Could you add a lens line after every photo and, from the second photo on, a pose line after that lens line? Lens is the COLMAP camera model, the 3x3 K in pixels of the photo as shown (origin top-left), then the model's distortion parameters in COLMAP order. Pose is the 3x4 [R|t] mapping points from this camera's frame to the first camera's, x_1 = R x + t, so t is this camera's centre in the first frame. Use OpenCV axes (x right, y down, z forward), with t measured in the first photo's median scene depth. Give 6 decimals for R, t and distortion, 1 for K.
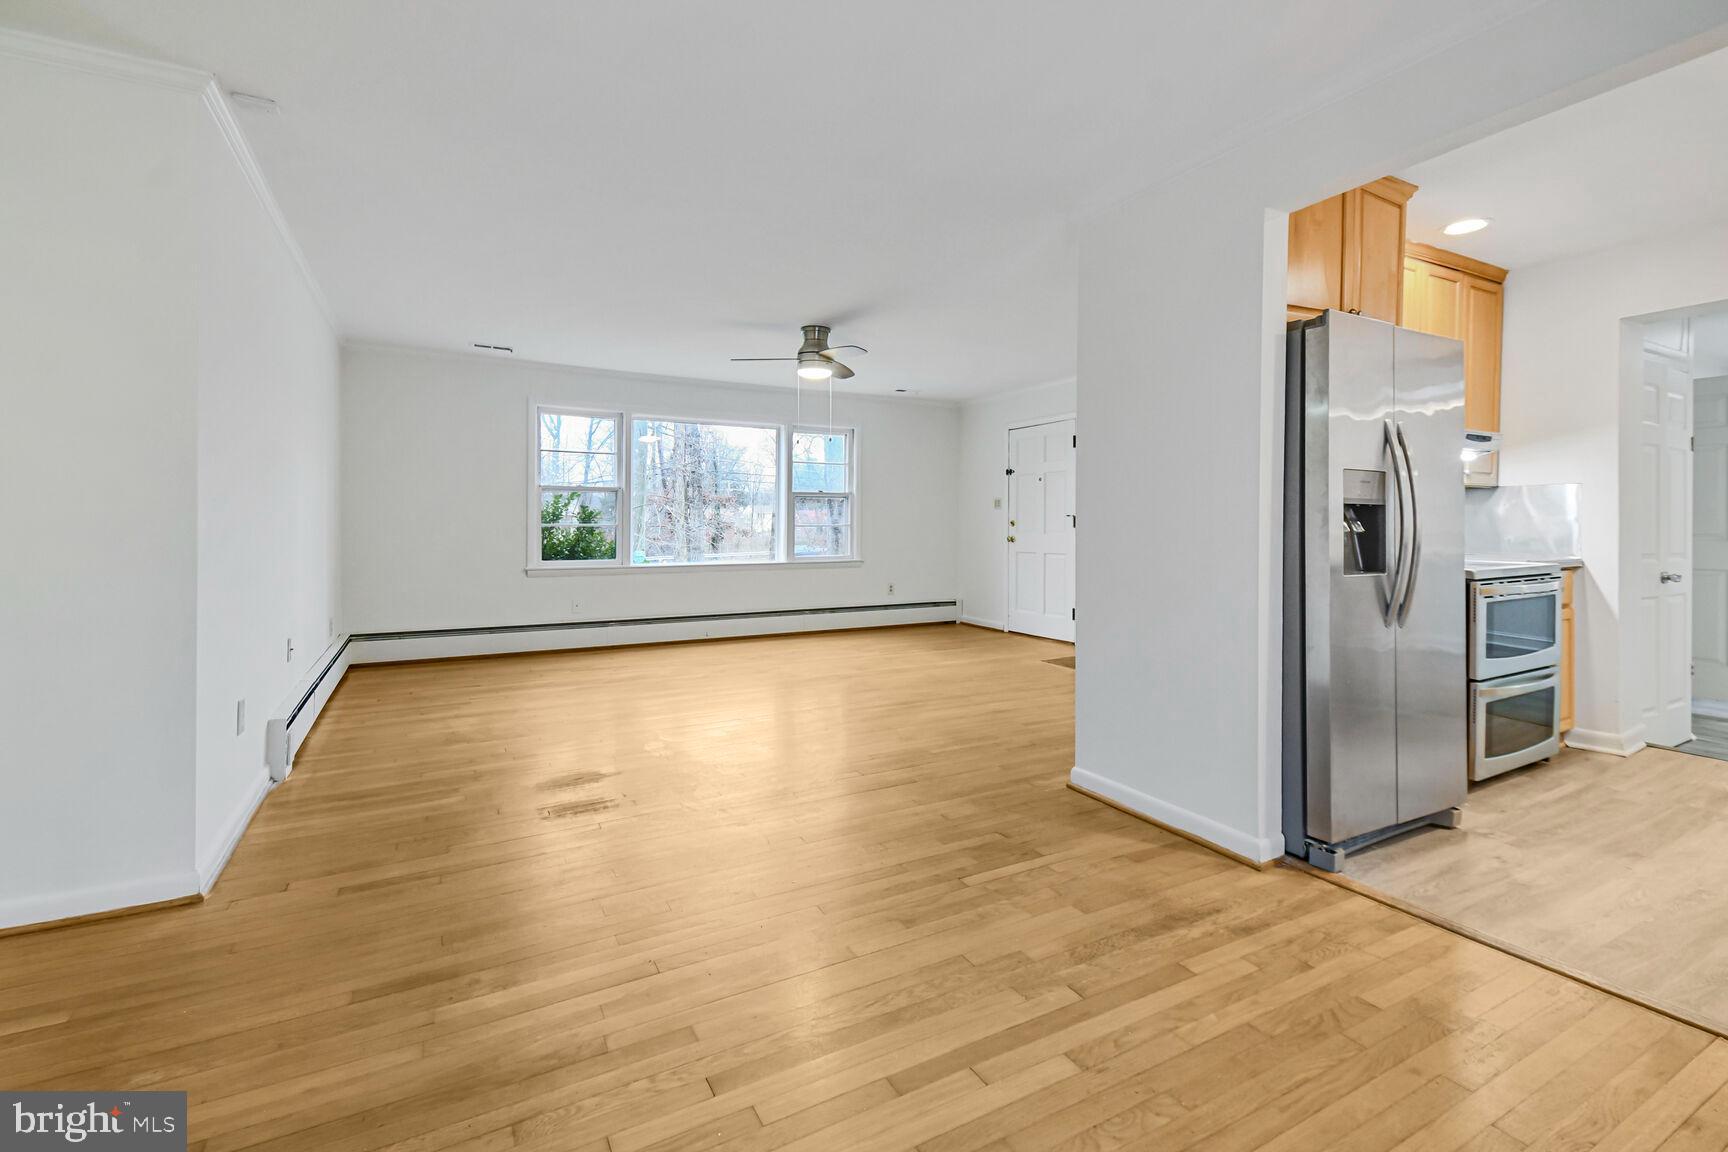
lens RADIAL K [[771.5, 0, 844.3], [0, 771.5, 534.4], [0, 0, 1]] dist [-0.004345, -0.003097]
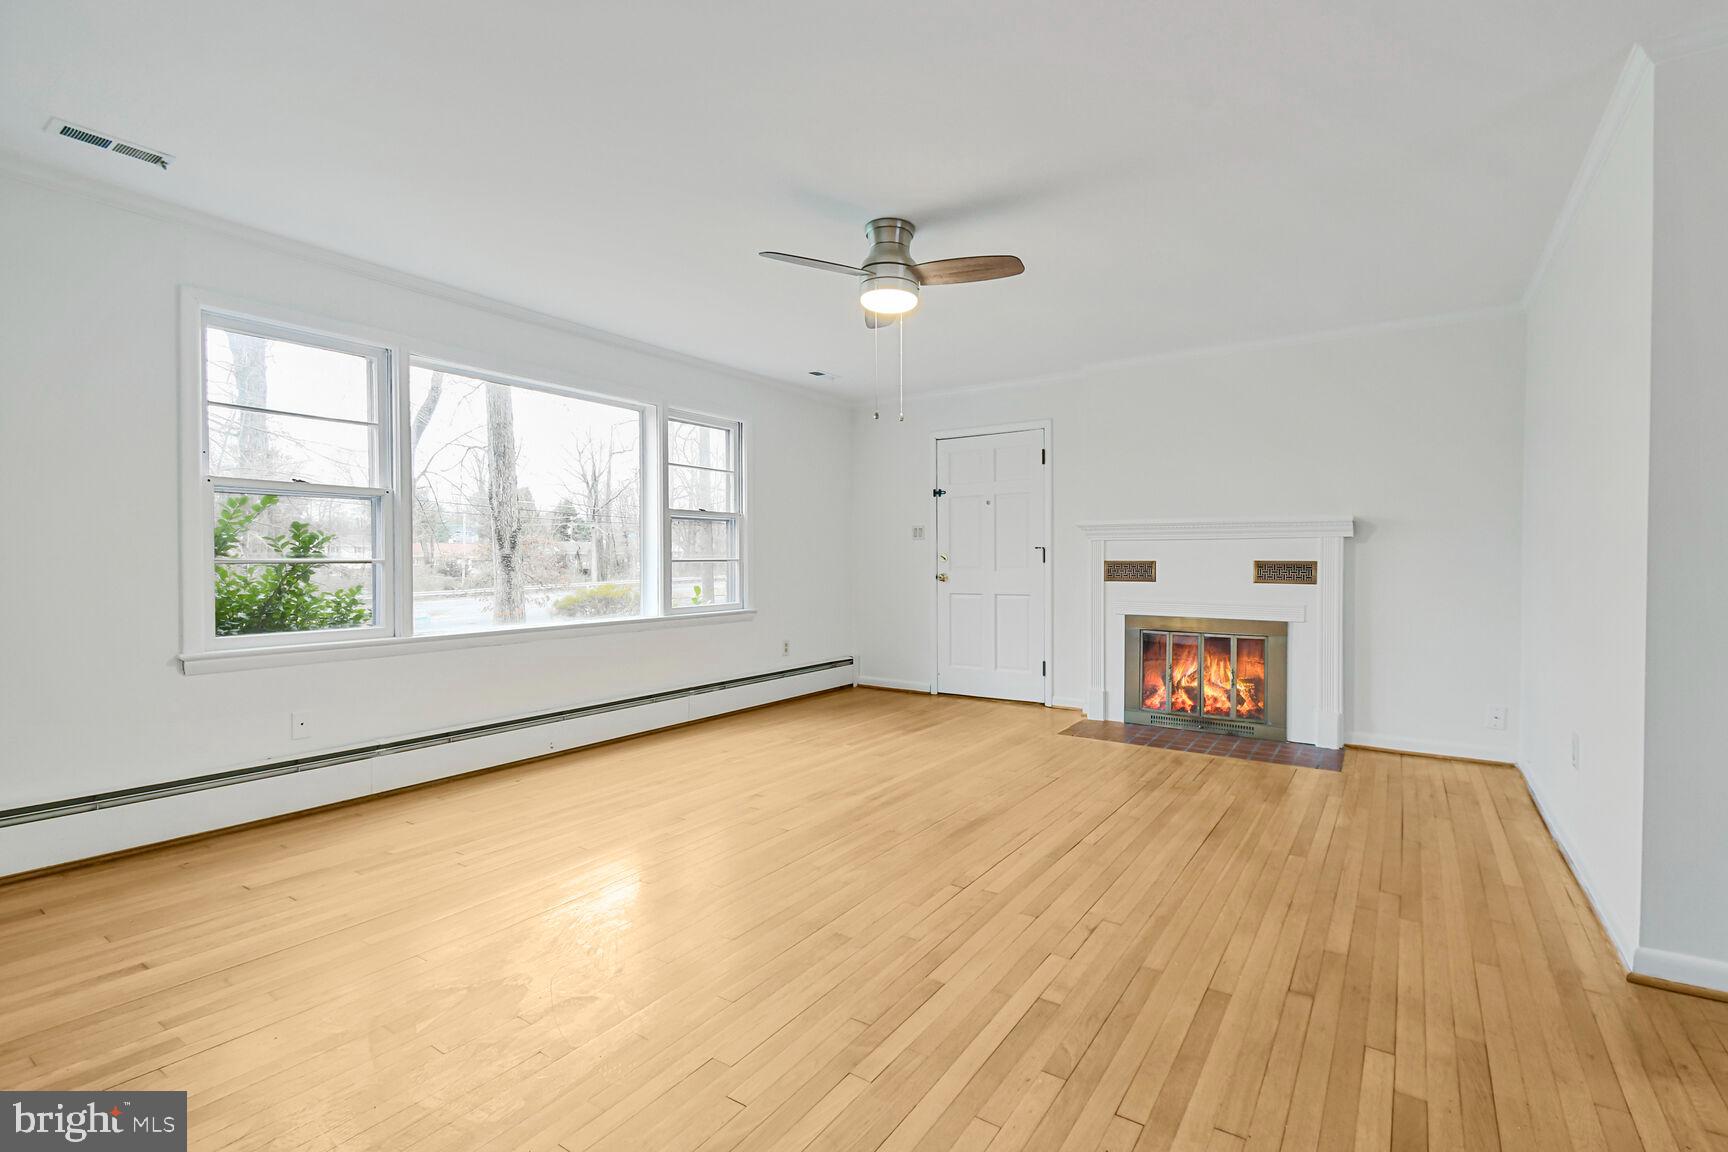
lens RADIAL K [[771.5, 0, 855.8], [0, 771.5, 570.3], [0, 0, 1]] dist [-0.004345, -0.003097]
pose [[0.868045, -0.008425, 0.496414, -0.447728], [0.009648, 0.999953, 0.000101, -0.003562], [-0.496392, 0.004702, 0.868086, 0.624839]]
